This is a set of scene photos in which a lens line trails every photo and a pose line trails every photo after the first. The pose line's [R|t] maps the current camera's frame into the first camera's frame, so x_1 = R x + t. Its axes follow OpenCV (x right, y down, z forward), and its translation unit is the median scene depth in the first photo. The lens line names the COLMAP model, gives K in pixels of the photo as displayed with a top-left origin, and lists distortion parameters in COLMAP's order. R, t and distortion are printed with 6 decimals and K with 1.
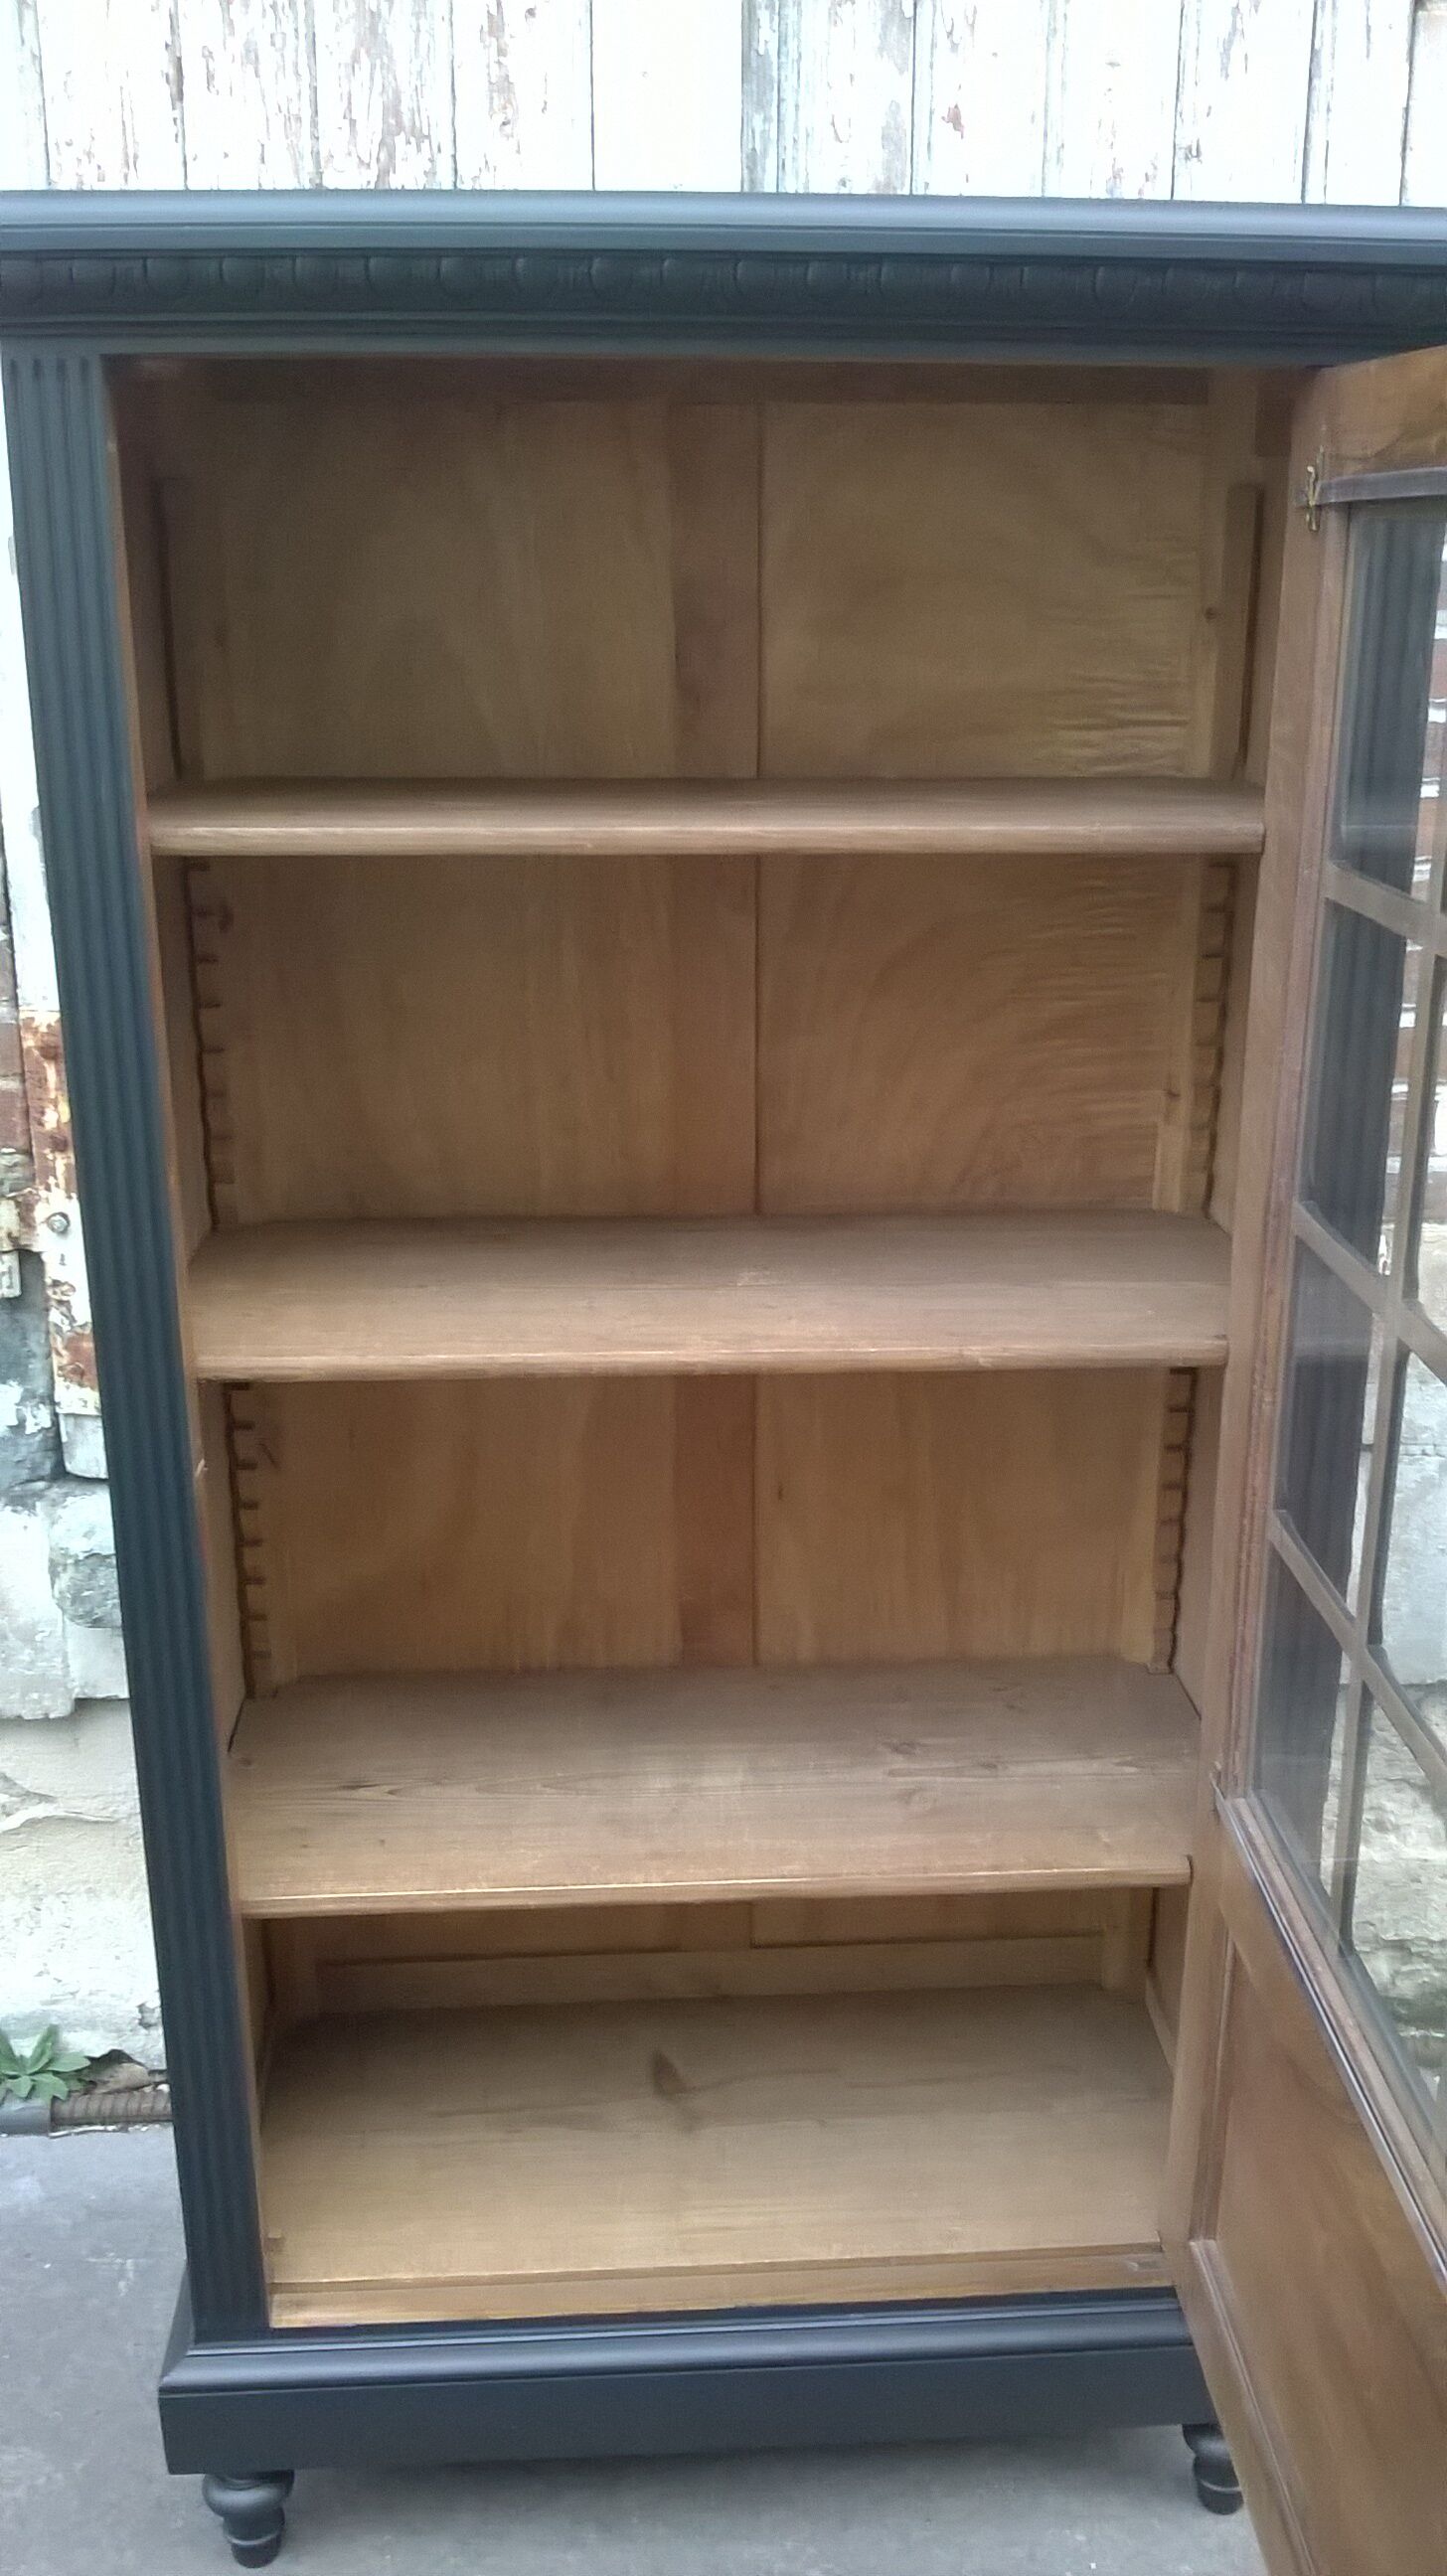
lens RADIAL K [[2267.7, 0, 741.3], [0, 2267.7, 1299.4], [0, 0, 1]] dist [0.025879, -0.128637]
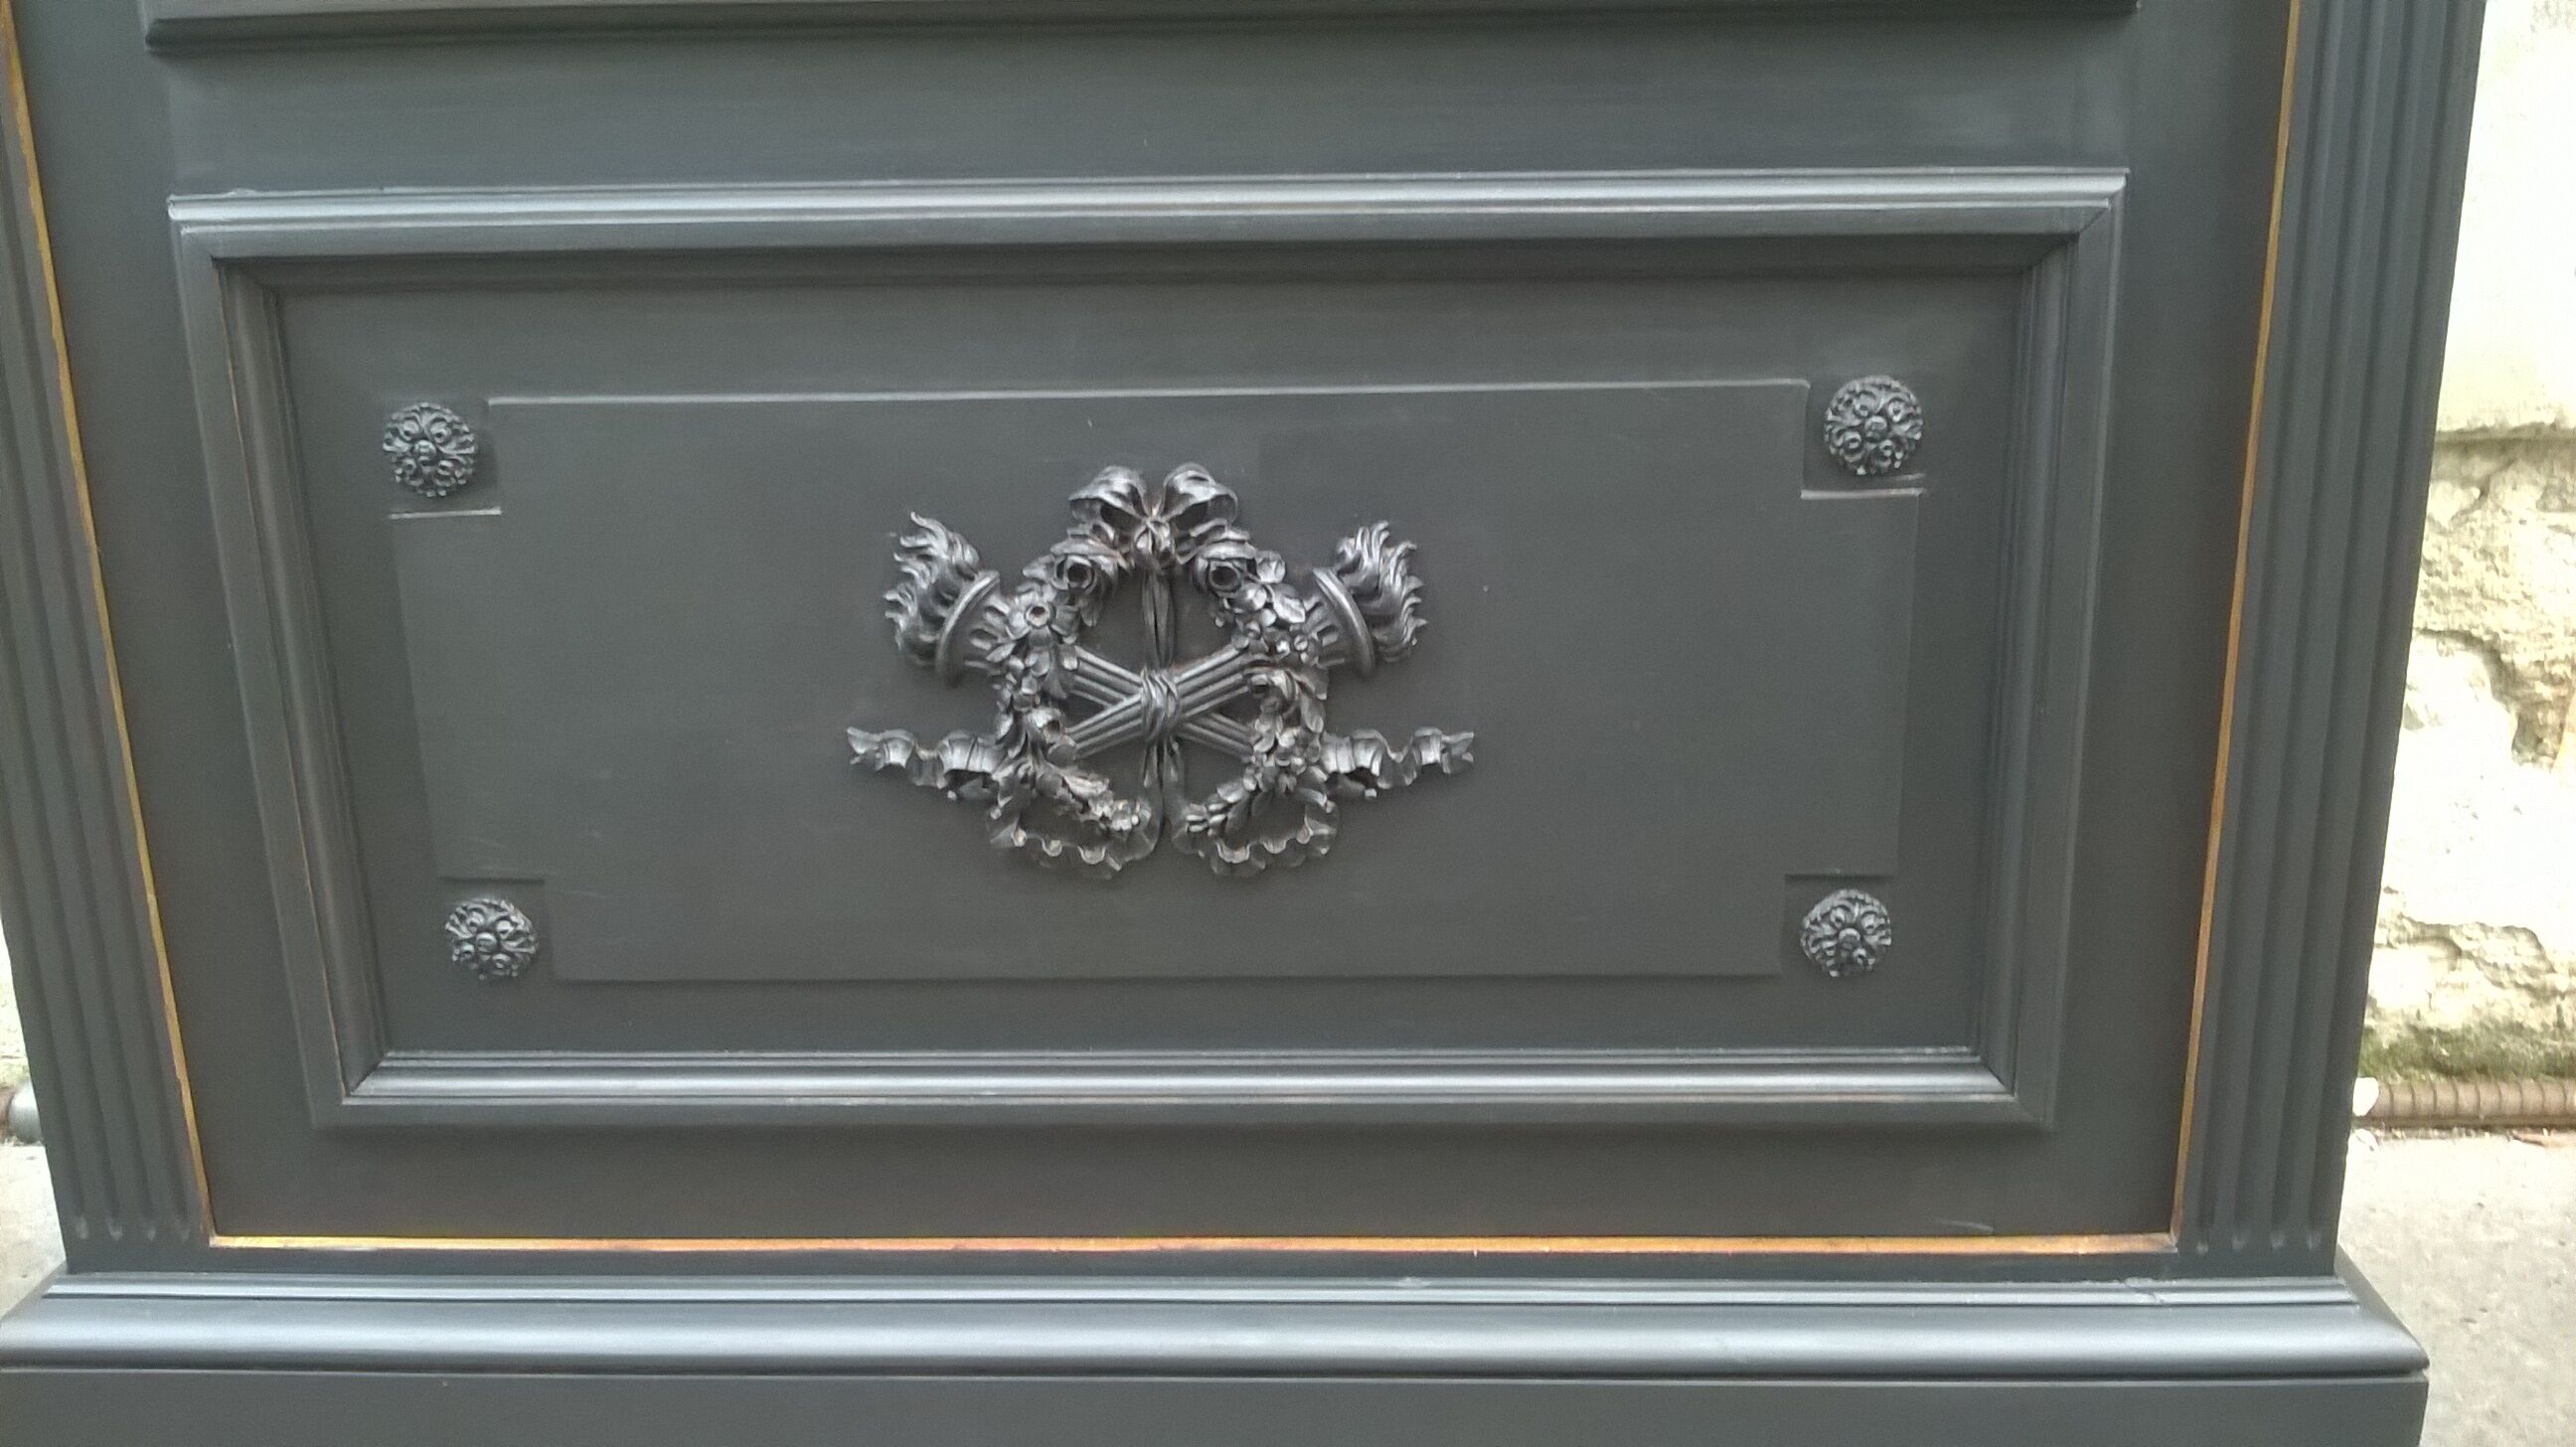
lens RADIAL K [[2267.7, 0, 1320.6], [0, 2267.7, 694.0], [0, 0, 1]] dist [0.025879, -0.128637]
pose [[0.995502, 0.010441, -0.094164, 0.072787], [-0.015185, 0.998644, -0.049805, 0.341442], [0.093517, 0.051011, 0.994310, 0.510349]]
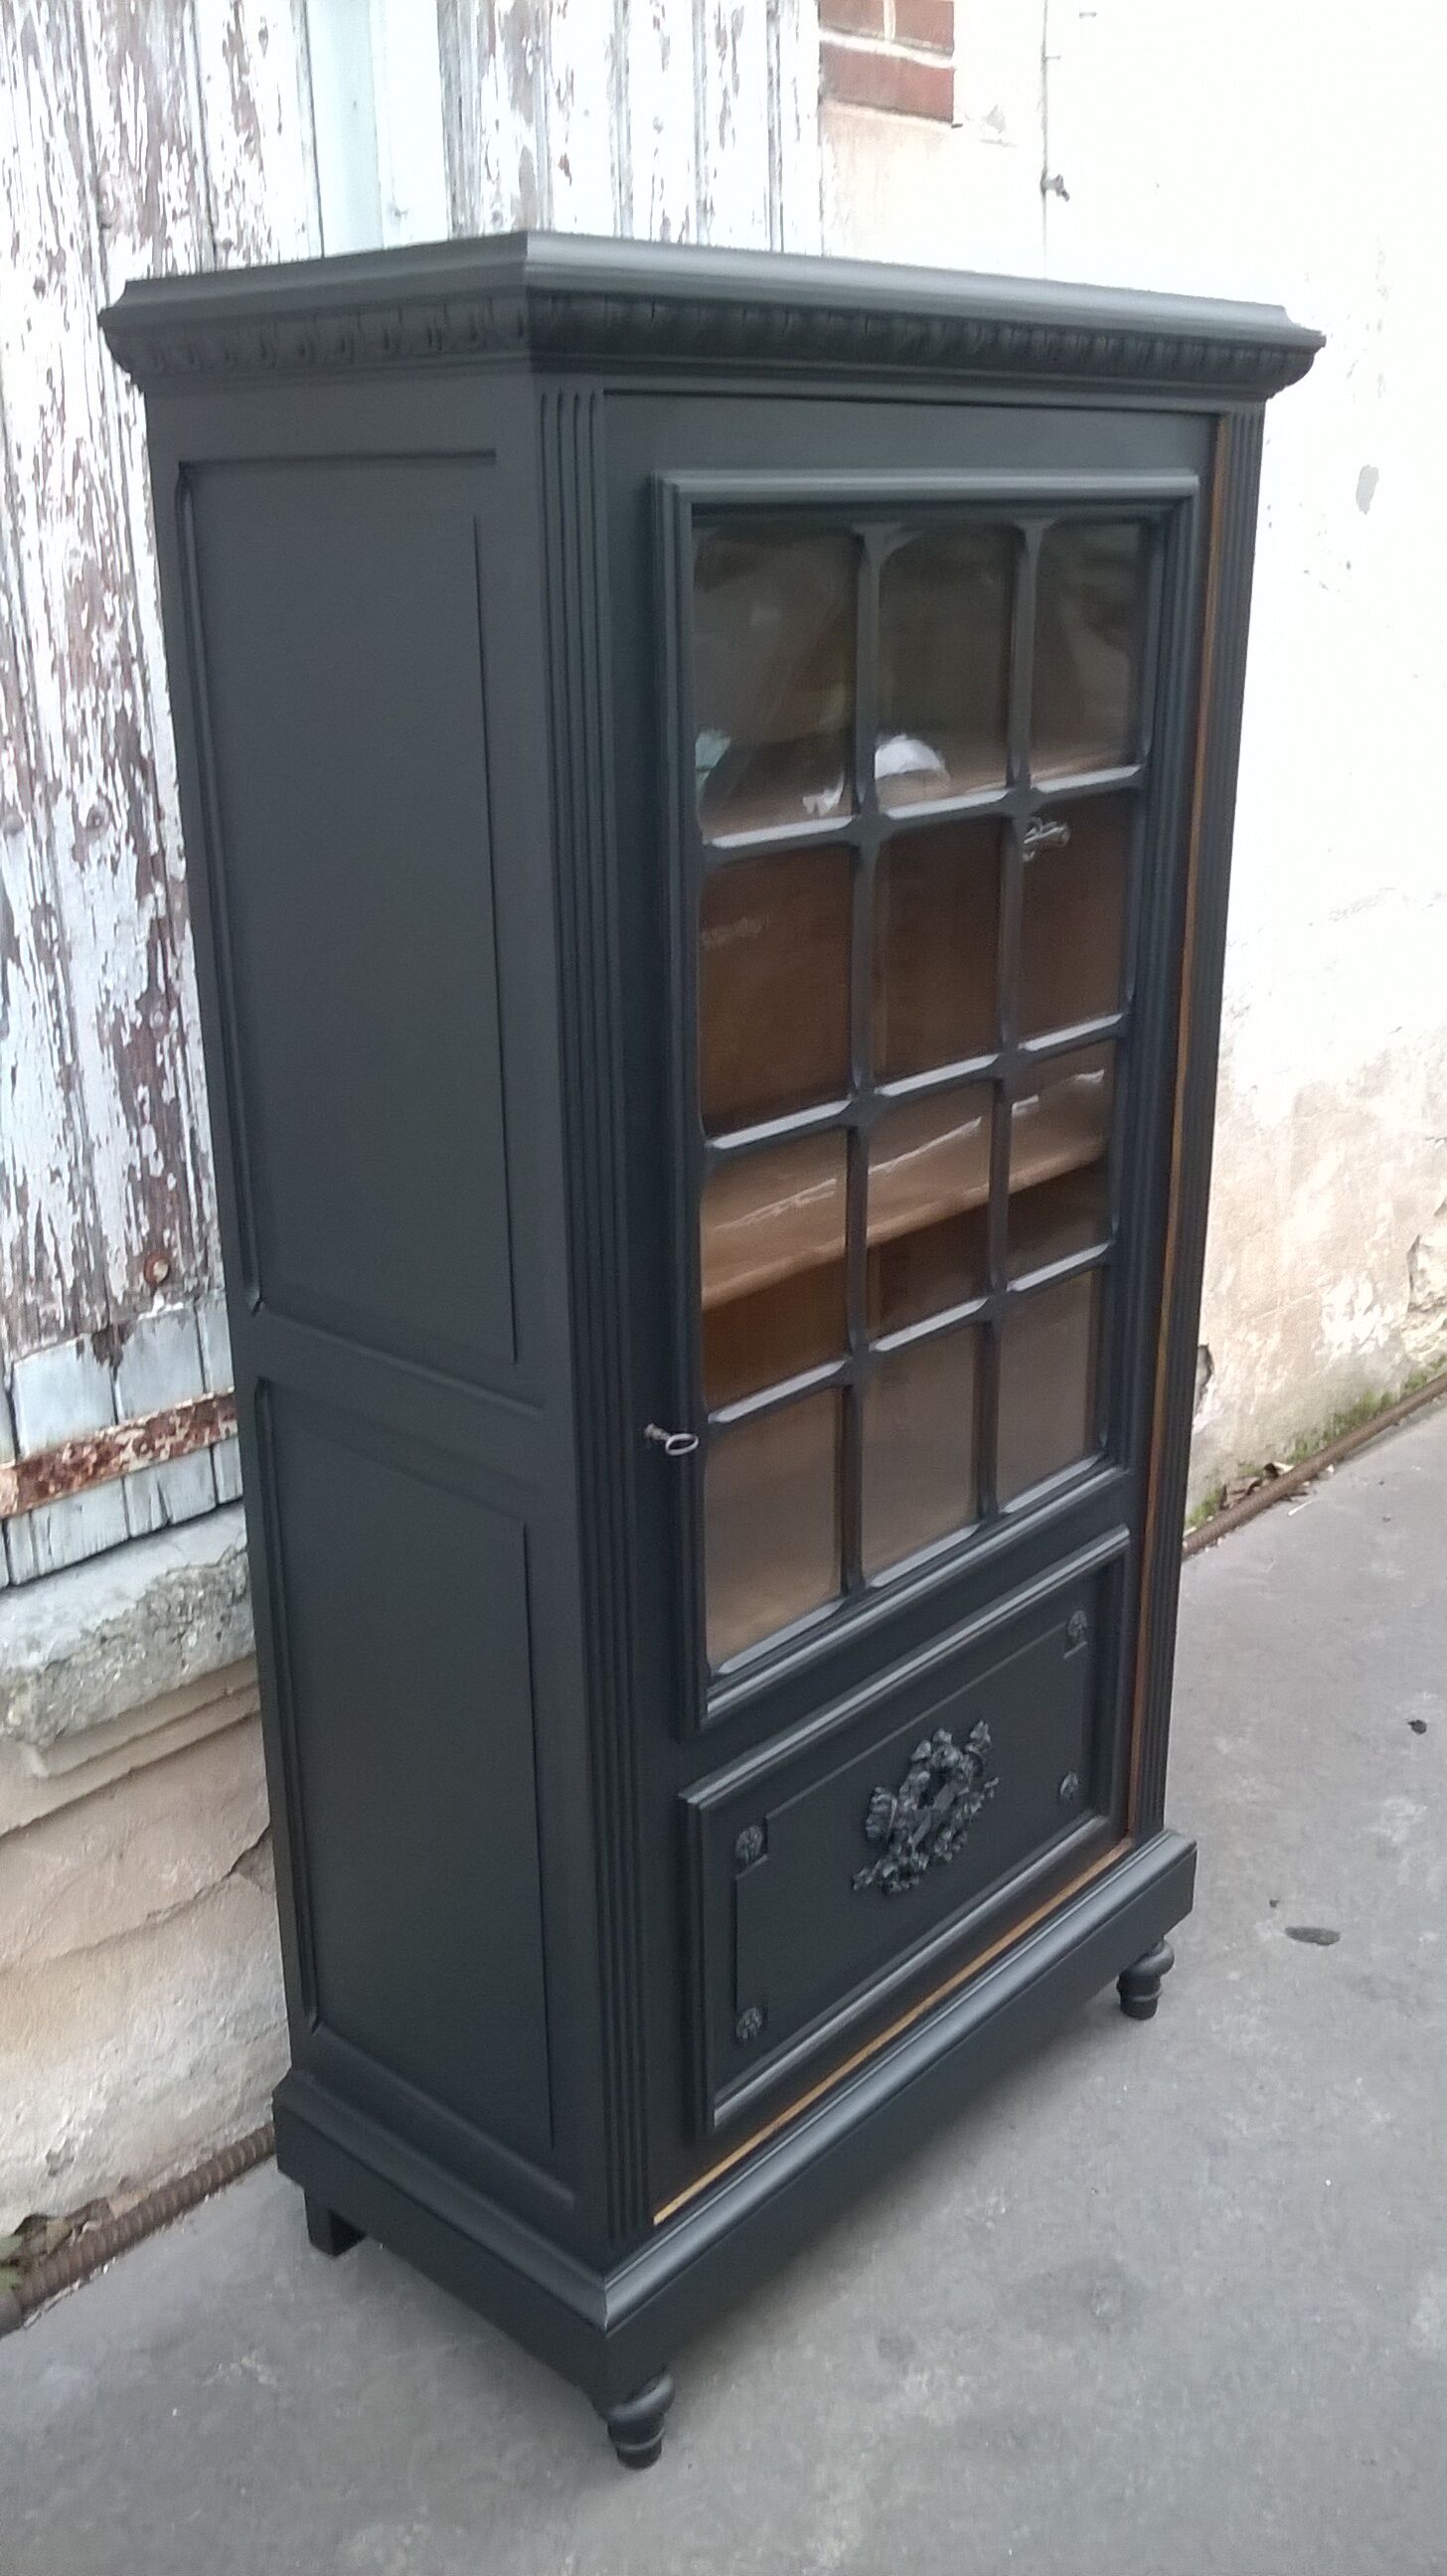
lens RADIAL K [[2267.7, 0, 742.5], [0, 2267.7, 1296.6], [0, 0, 1]] dist [0.025879, -0.128637]
pose [[0.710166, -0.246183, 0.659589, -0.748108], [0.234274, 0.966114, 0.108351, -0.074000], [-0.663913, 0.077577, 0.743775, 0.134960]]
